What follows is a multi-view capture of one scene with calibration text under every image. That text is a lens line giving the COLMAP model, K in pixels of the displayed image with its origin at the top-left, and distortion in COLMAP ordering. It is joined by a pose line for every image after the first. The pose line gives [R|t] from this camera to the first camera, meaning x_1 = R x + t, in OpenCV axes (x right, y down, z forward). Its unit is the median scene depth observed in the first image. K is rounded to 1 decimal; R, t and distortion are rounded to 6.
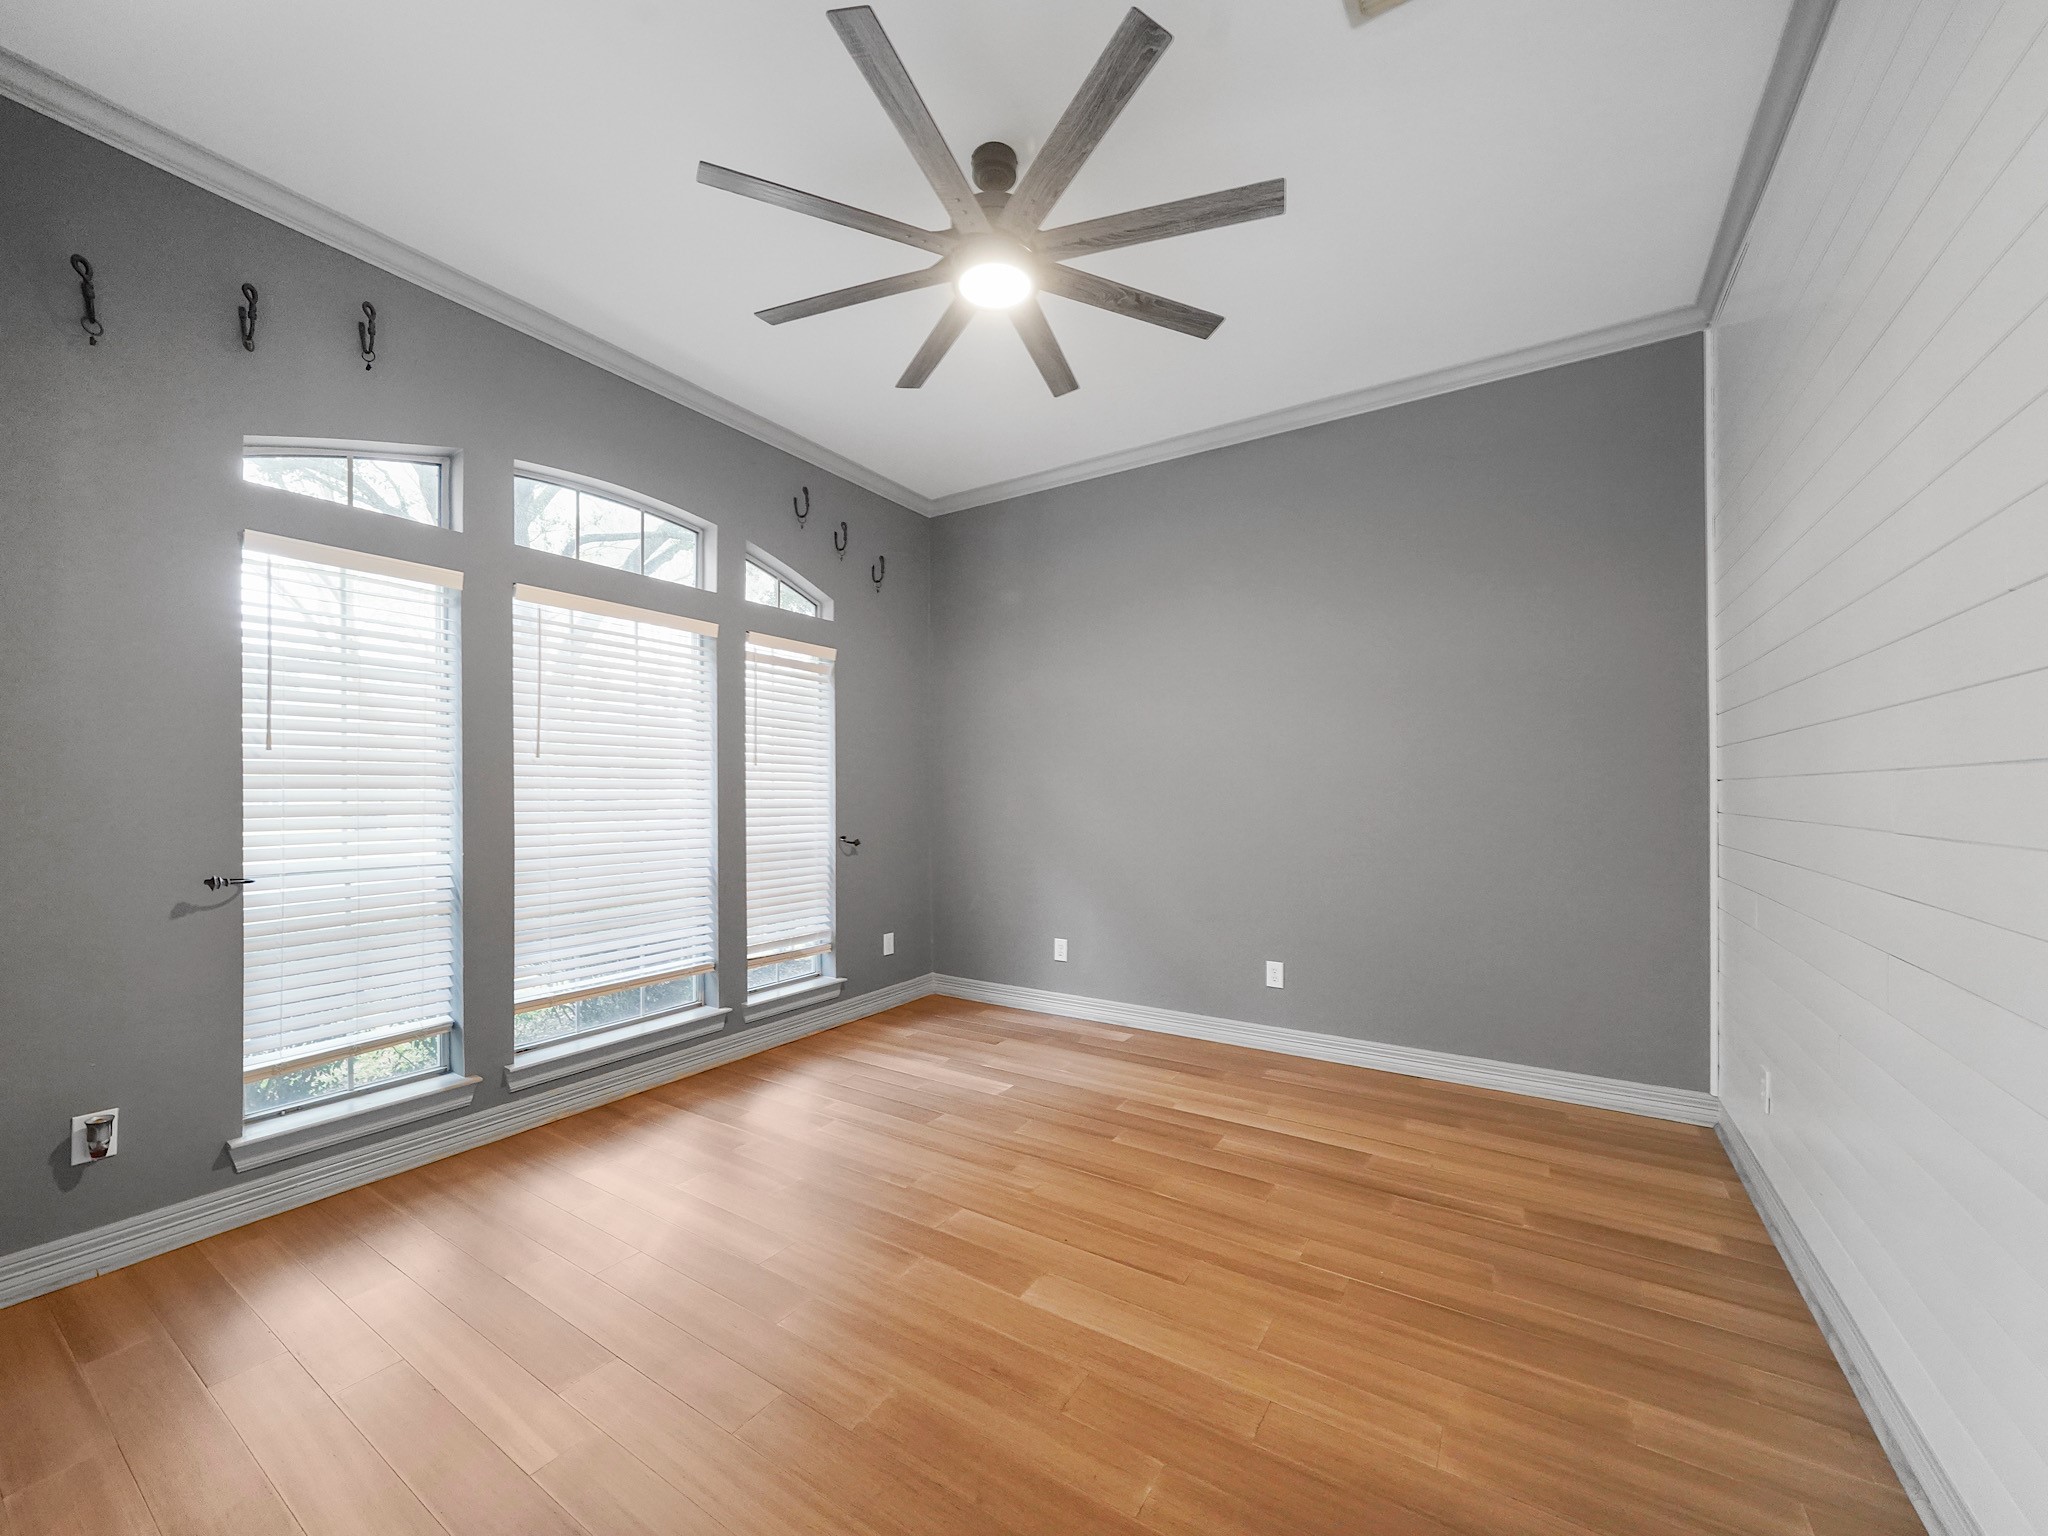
lens RADIAL K [[794.1, 0, 1015.9], [0, 794.1, 784.8], [0, 0, 1]] dist [-0.010940, 0.001700]
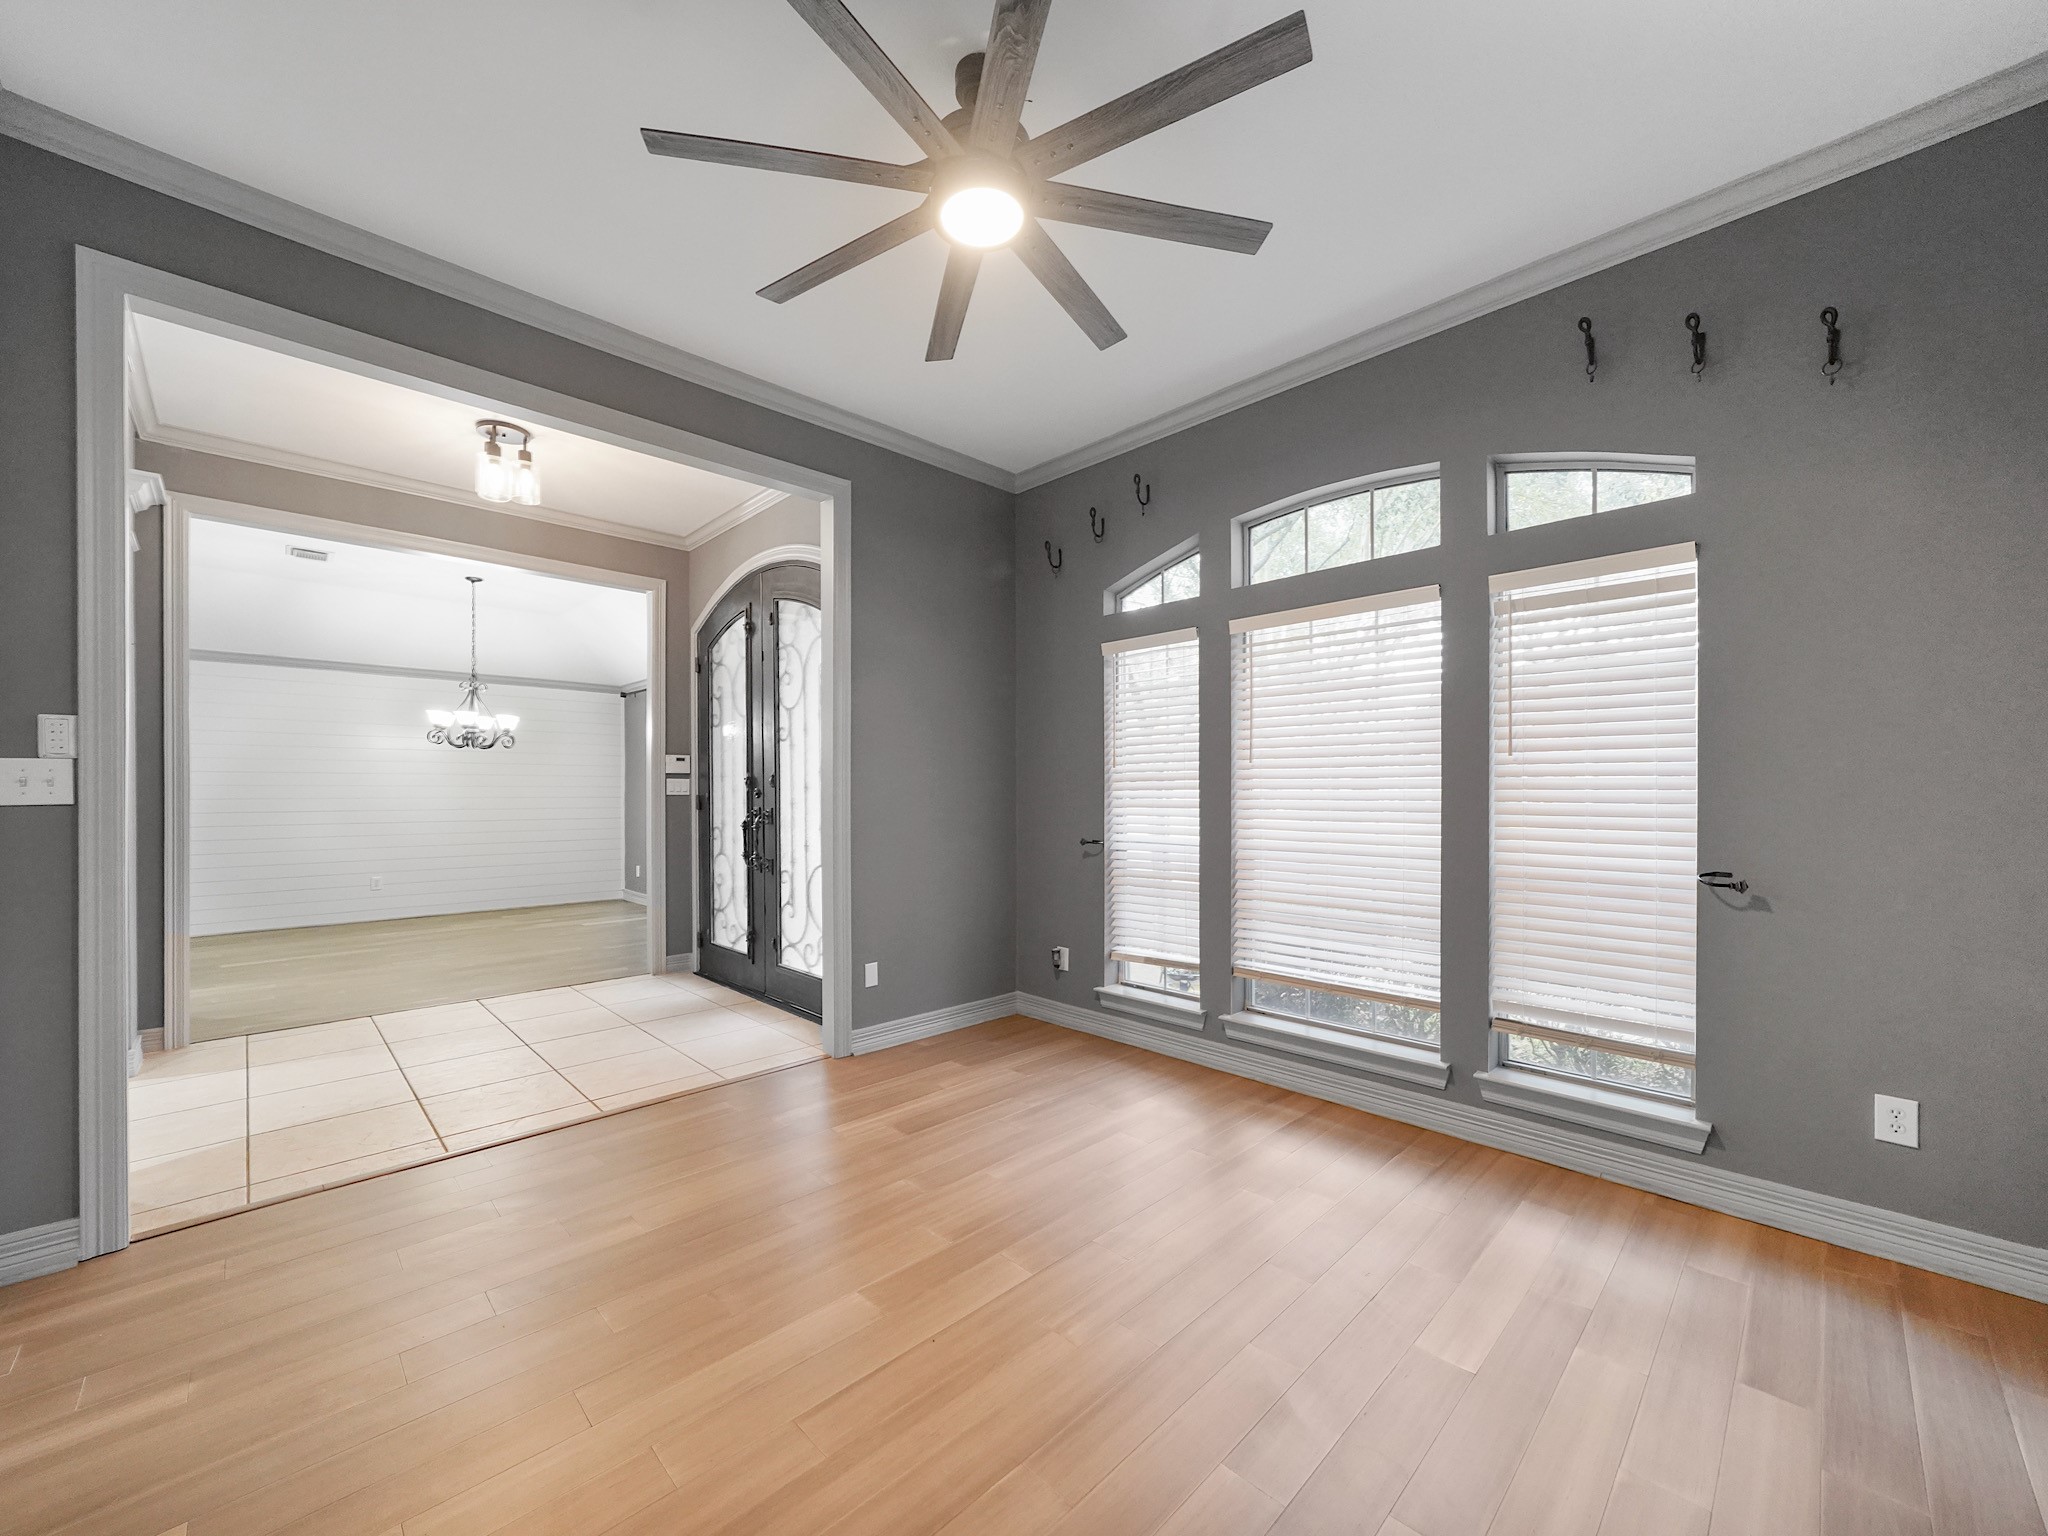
lens RADIAL K [[794.1, 0, 1014.7], [0, 794.1, 784.9], [0, 0, 1]] dist [-0.010940, 0.001700]
pose [[-0.225287, -0.006176, -0.974273, 0.515778], [0.012600, 0.999878, -0.009252, 0.003658], [0.974211, -0.014360, -0.225181, 0.775156]]
